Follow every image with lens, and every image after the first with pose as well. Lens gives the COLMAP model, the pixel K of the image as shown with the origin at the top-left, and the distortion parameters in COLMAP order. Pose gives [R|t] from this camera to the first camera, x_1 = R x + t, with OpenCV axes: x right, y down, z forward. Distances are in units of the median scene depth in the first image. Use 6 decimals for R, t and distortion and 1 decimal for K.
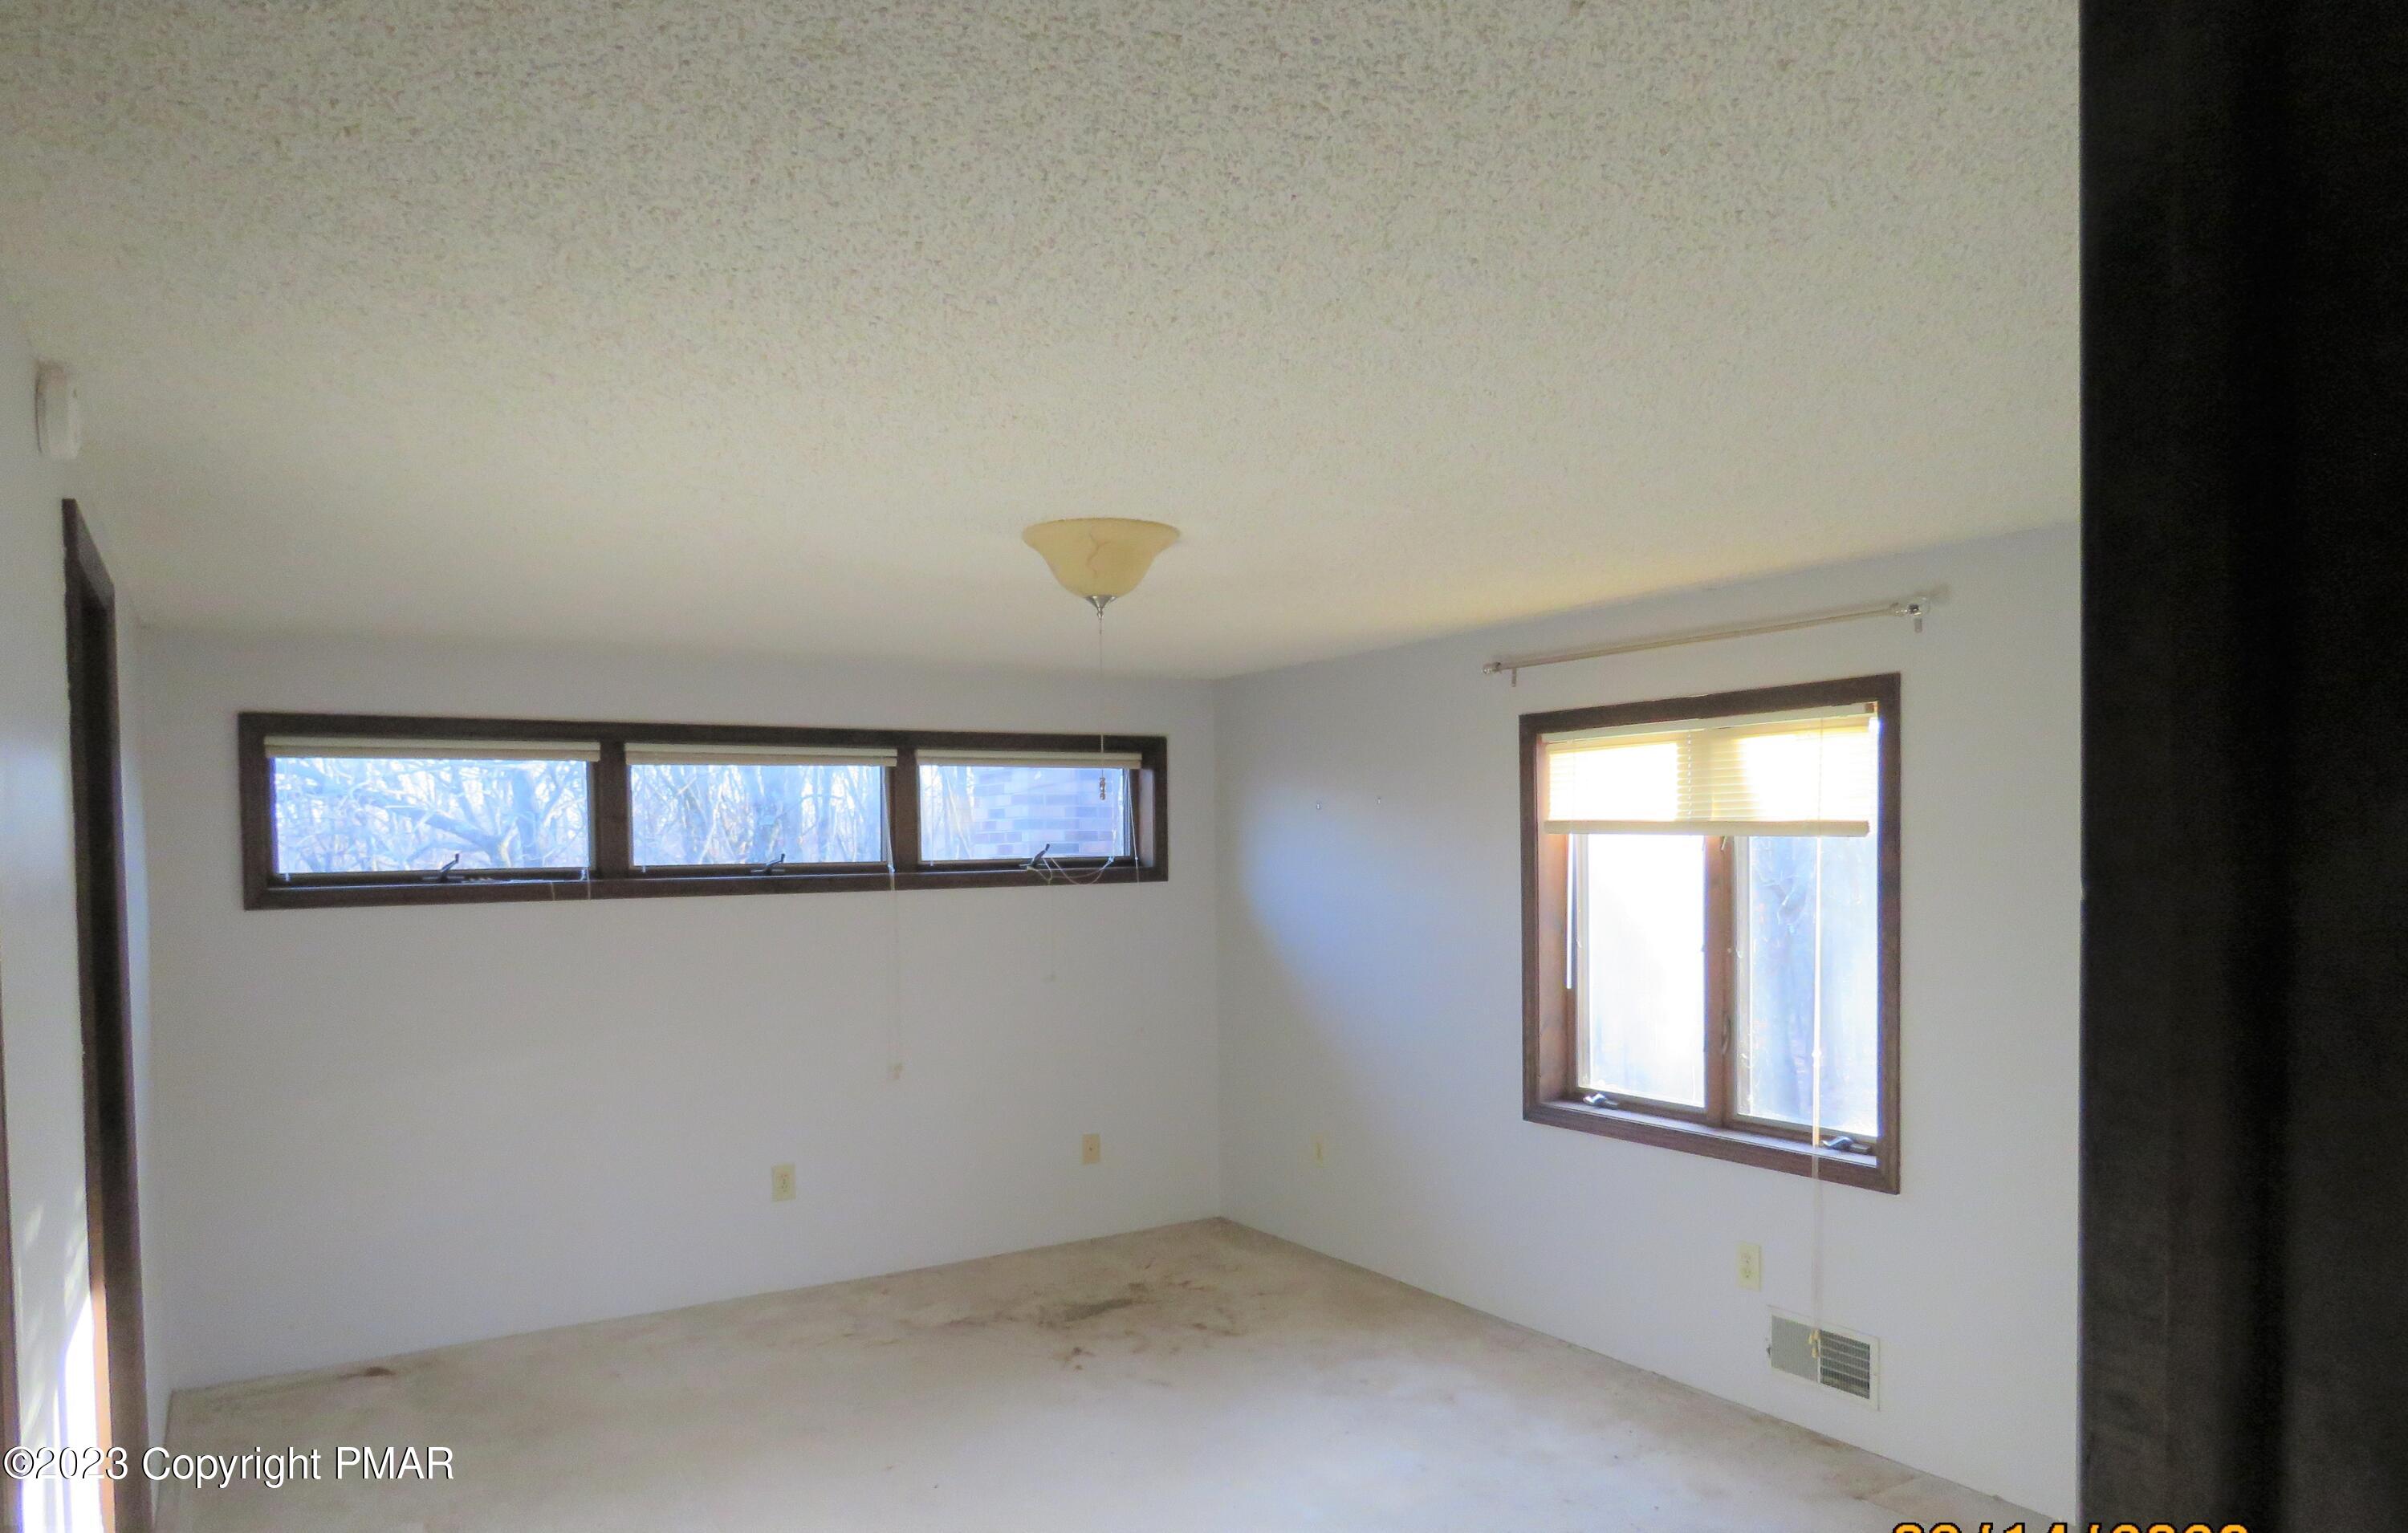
lens RADIAL K [[1505.8, 0, 1204.0], [0, 1505.8, 766.5], [0, 0, 1]] dist [0.000529, 0.000014]
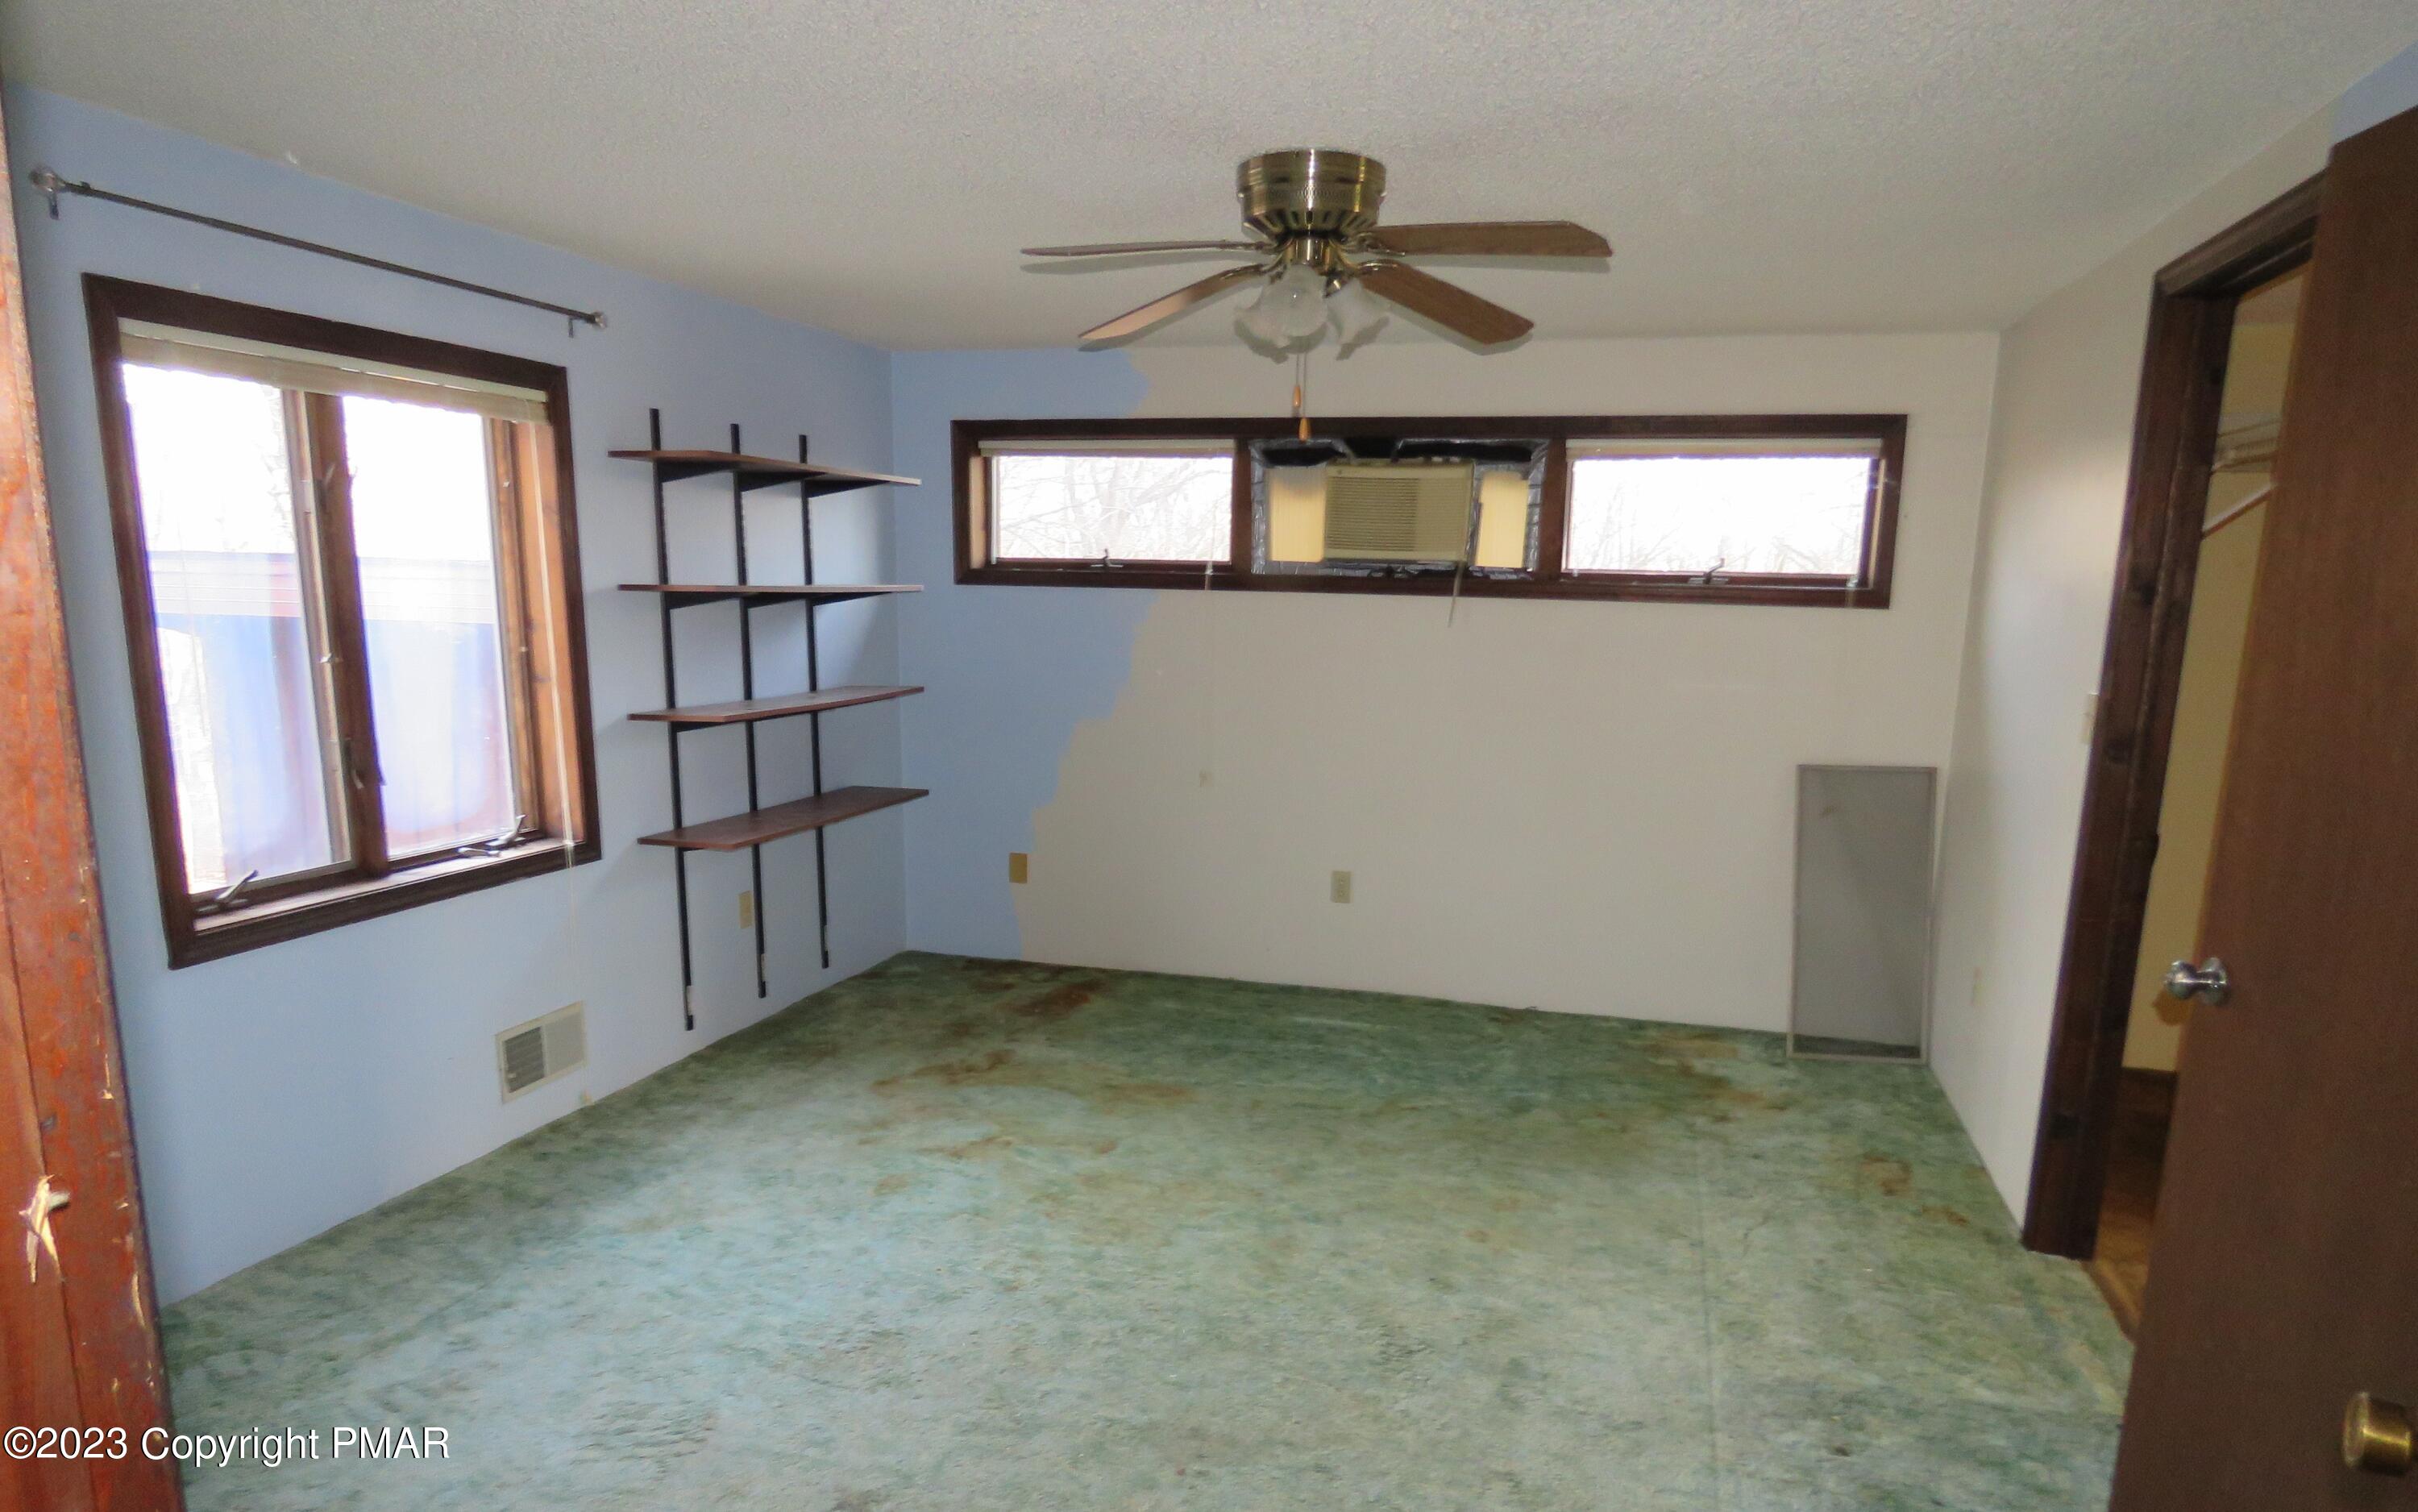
lens RADIAL K [[1578.5, 0, 1209.0], [0, 1578.5, 756.0], [0, 0, 1]] dist [0.001119, 0.000126]
pose [[0.684145, 0.121611, -0.719136, 0.385856], [0.009876, 0.984366, 0.175859, 0.006841], [0.729279, -0.127416, 0.672248, 0.238849]]
